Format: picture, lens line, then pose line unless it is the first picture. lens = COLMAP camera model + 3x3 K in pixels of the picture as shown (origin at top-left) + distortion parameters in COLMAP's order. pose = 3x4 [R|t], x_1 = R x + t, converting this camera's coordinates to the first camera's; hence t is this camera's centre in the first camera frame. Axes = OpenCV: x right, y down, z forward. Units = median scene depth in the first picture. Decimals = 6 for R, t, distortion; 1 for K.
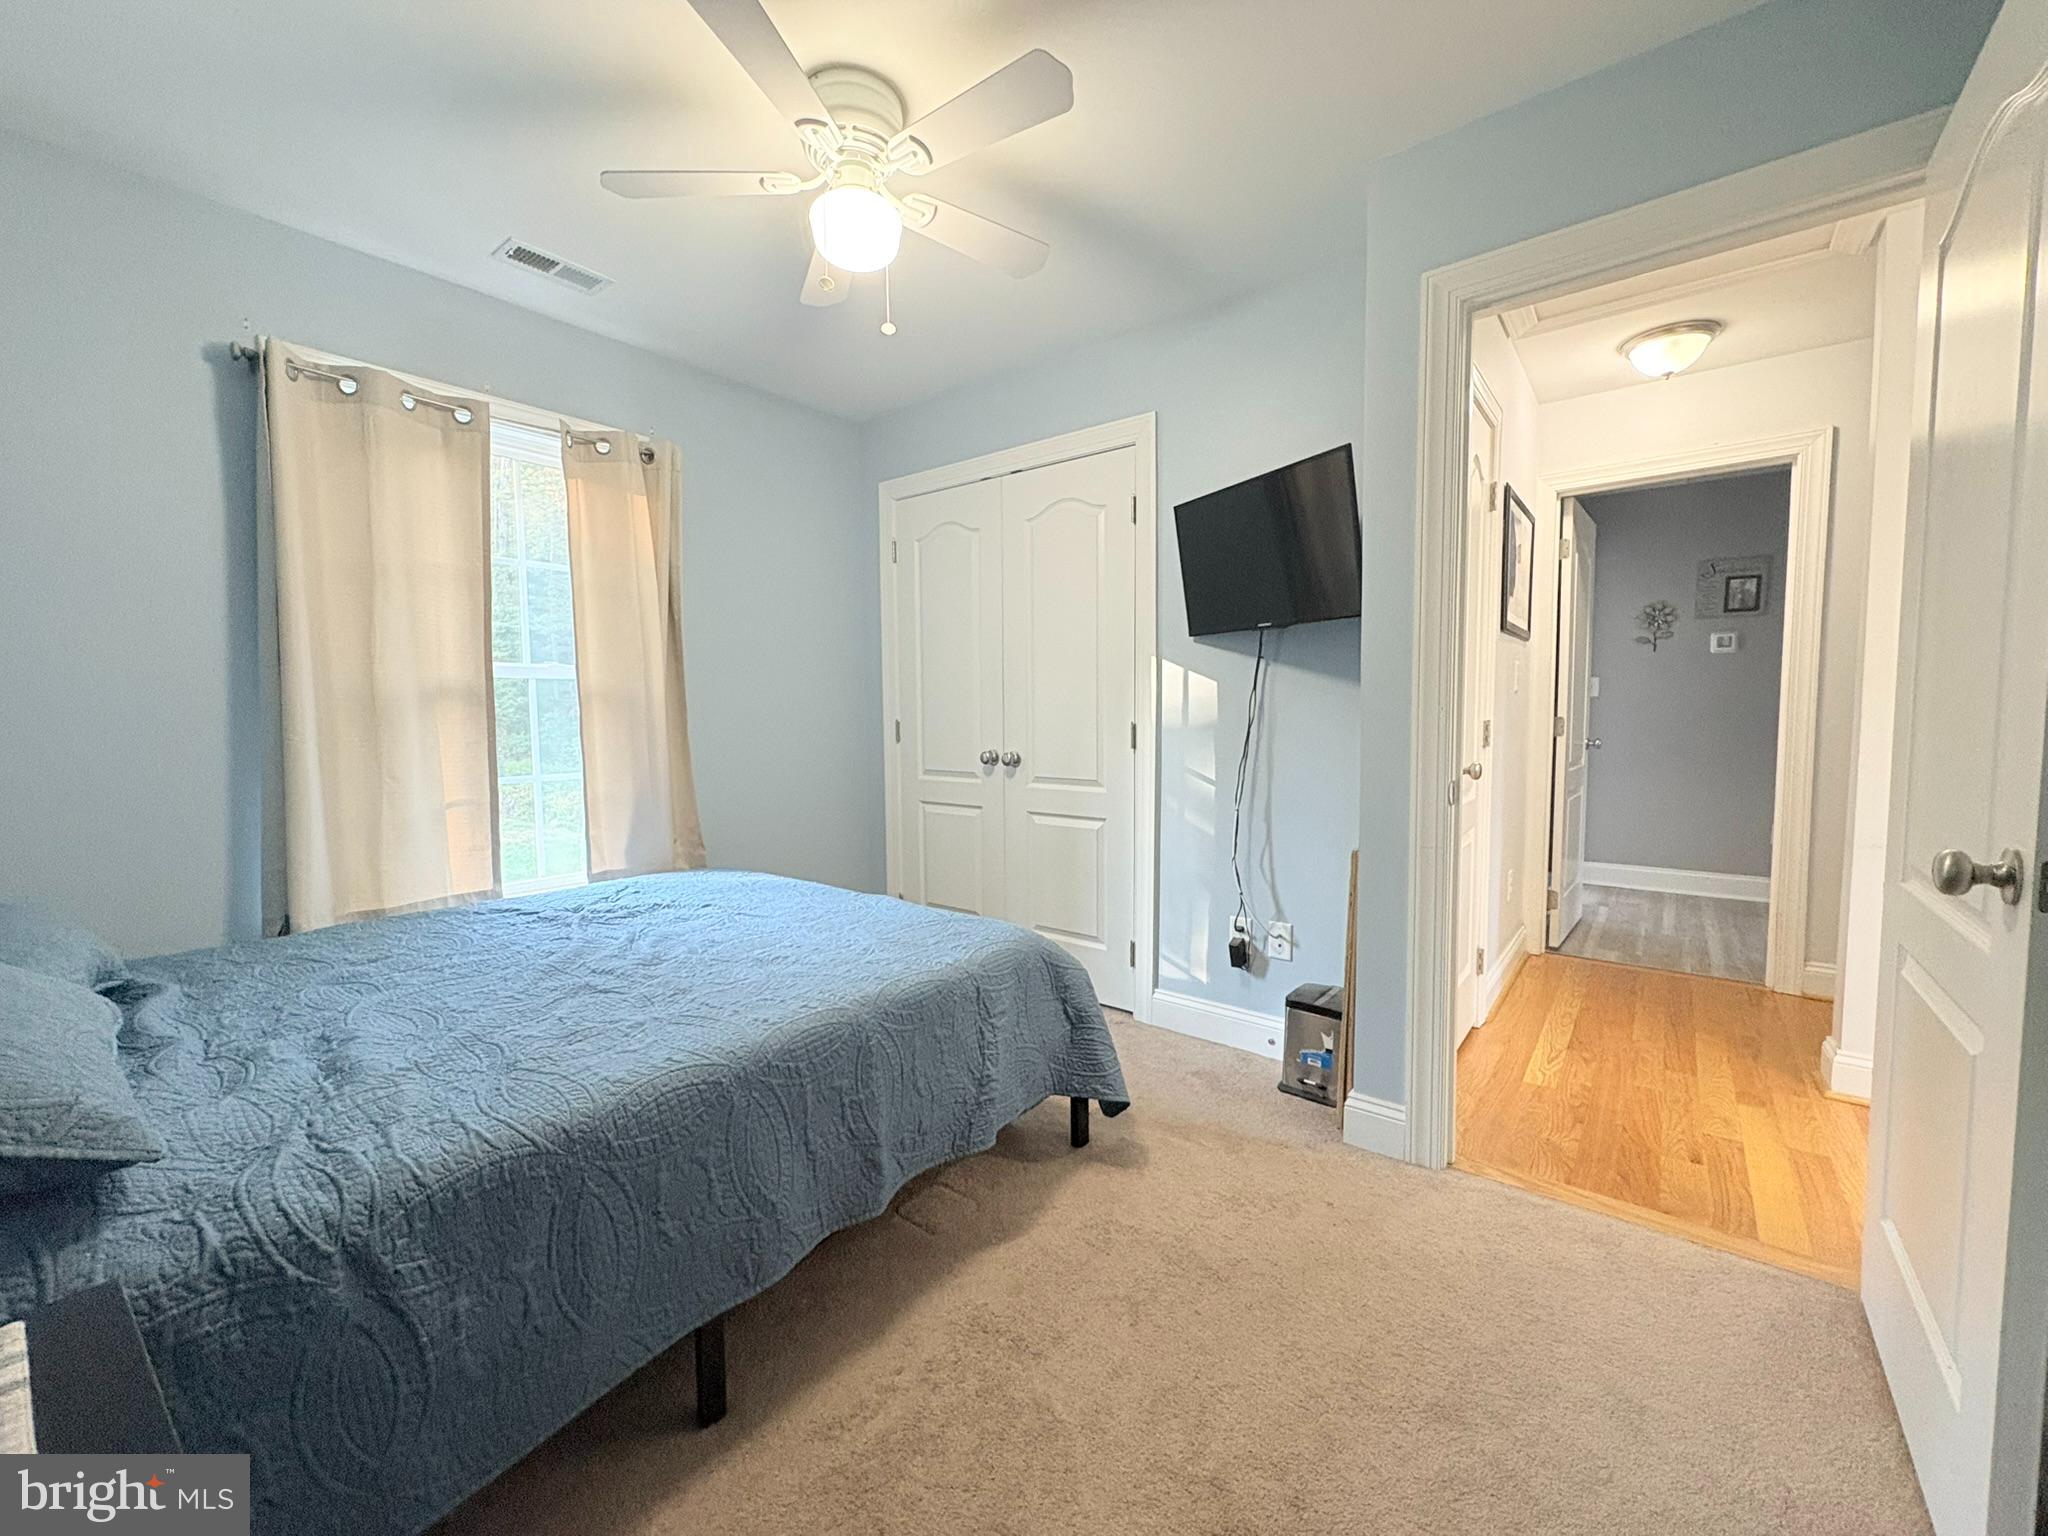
lens RADIAL K [[813.0, 0, 1019.0], [0, 813.0, 764.8], [0, 0, 1]] dist [0.001207, 0.001264]
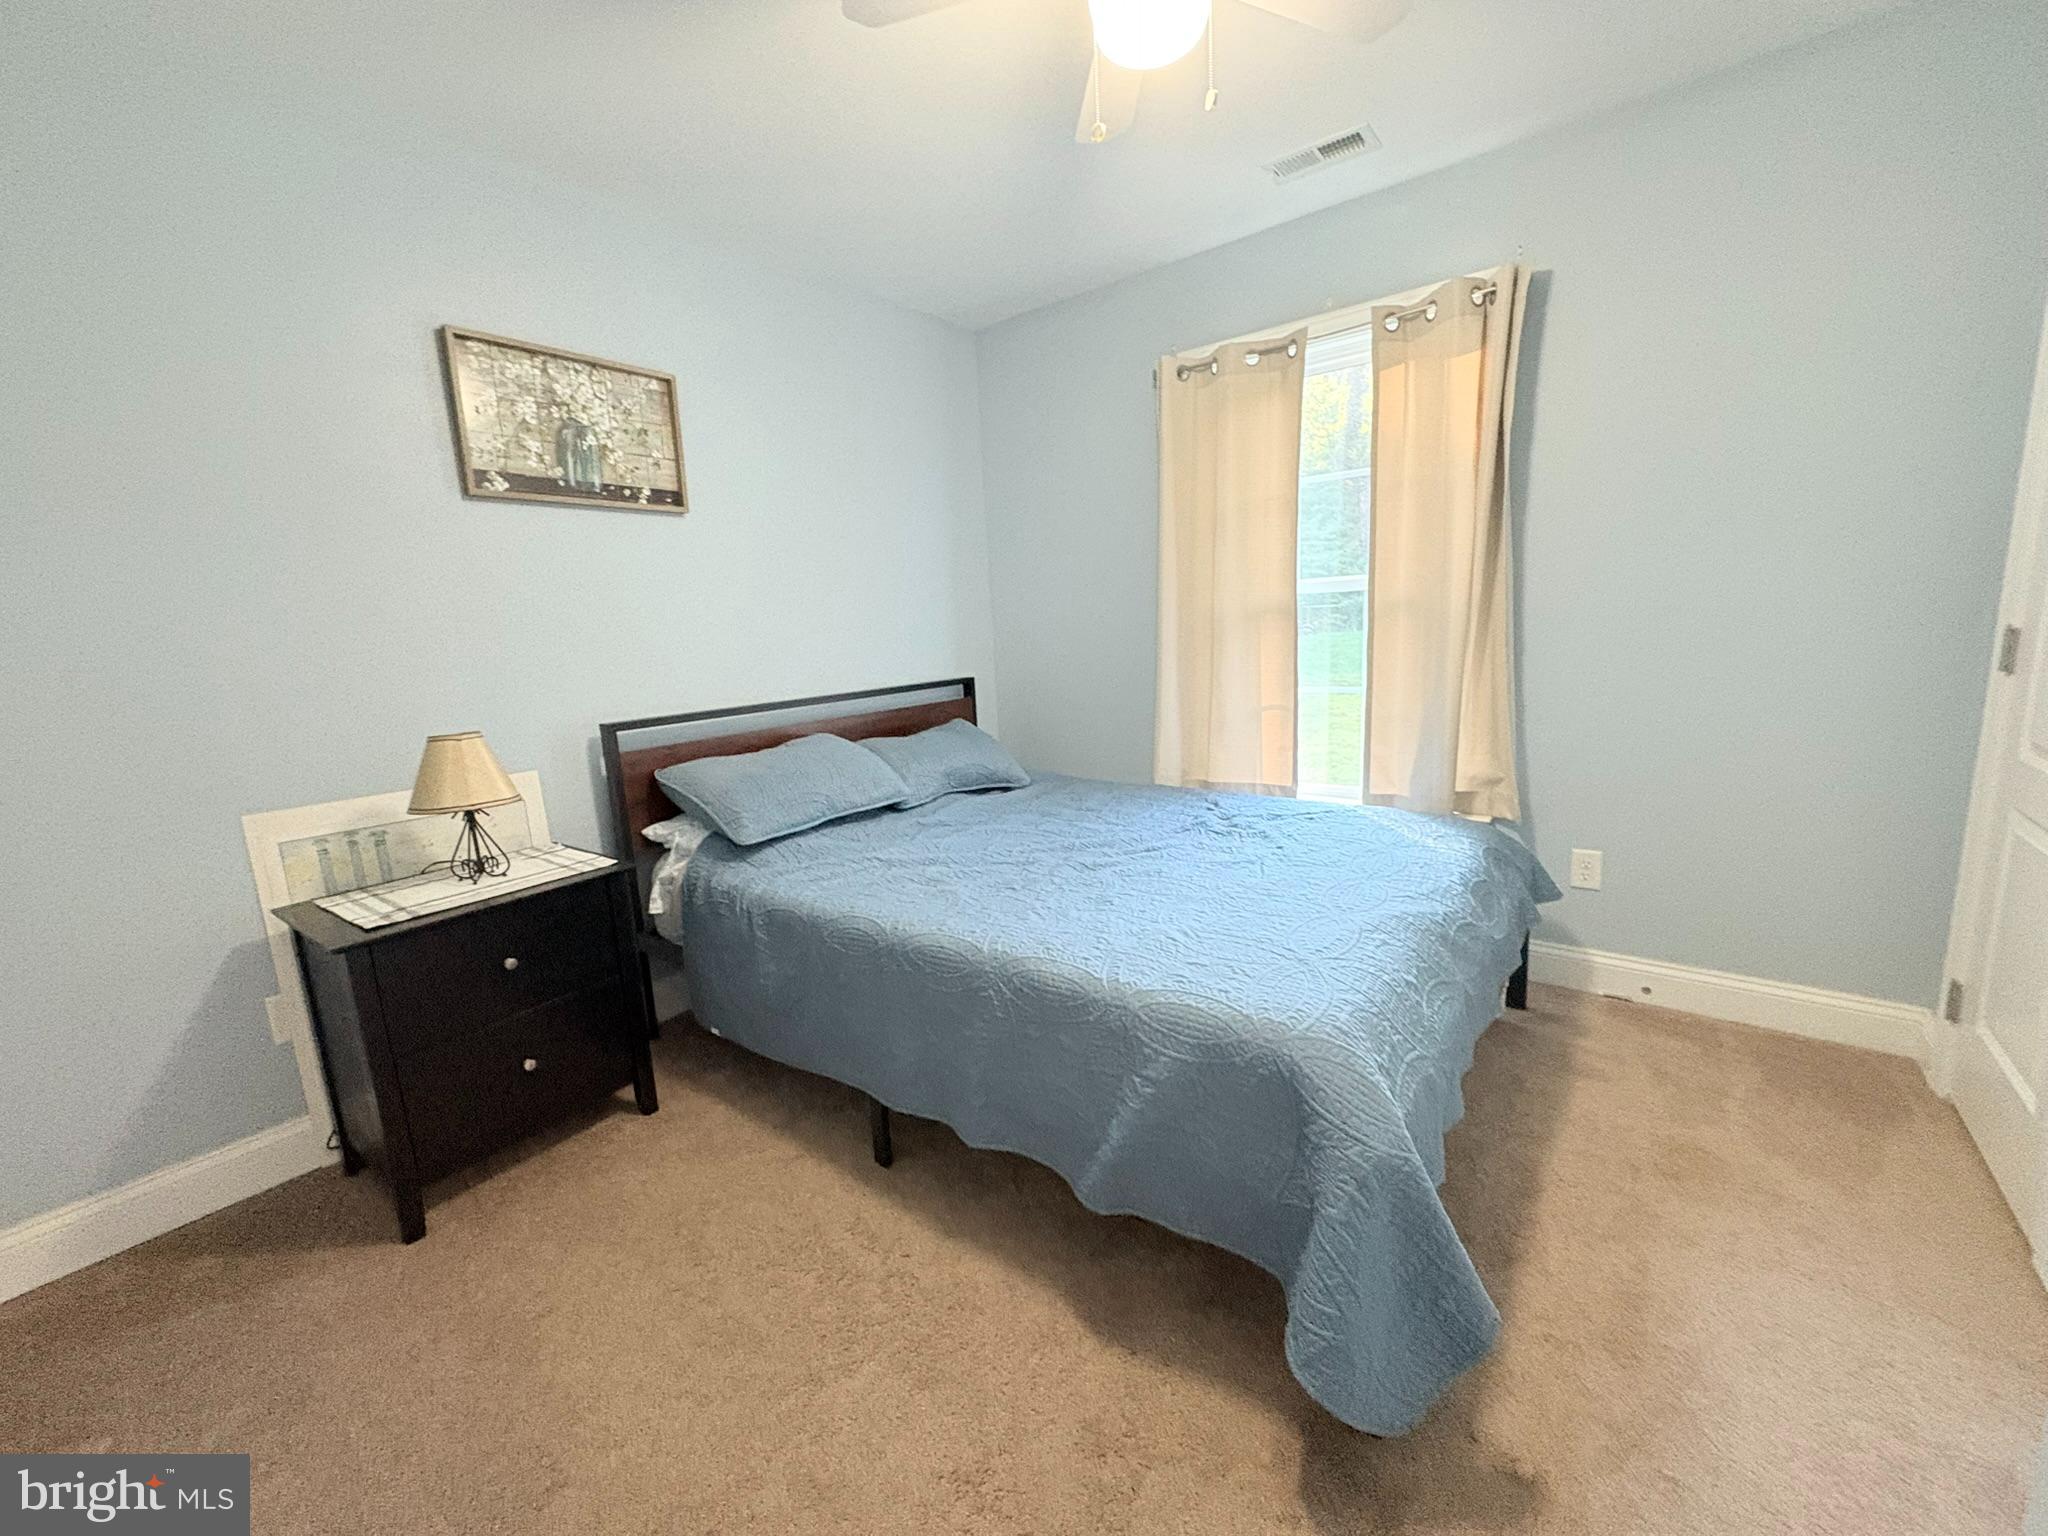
lens RADIAL K [[813.0, 0, 1021.6], [0, 813.0, 770.0], [0, 0, 1]] dist [0.001207, 0.001264]
pose [[0.005127, 0.187454, -0.982260, 0.479128], [-0.021042, 0.982076, 0.187309, -0.077284], [0.999765, 0.019708, 0.008979, 0.648147]]
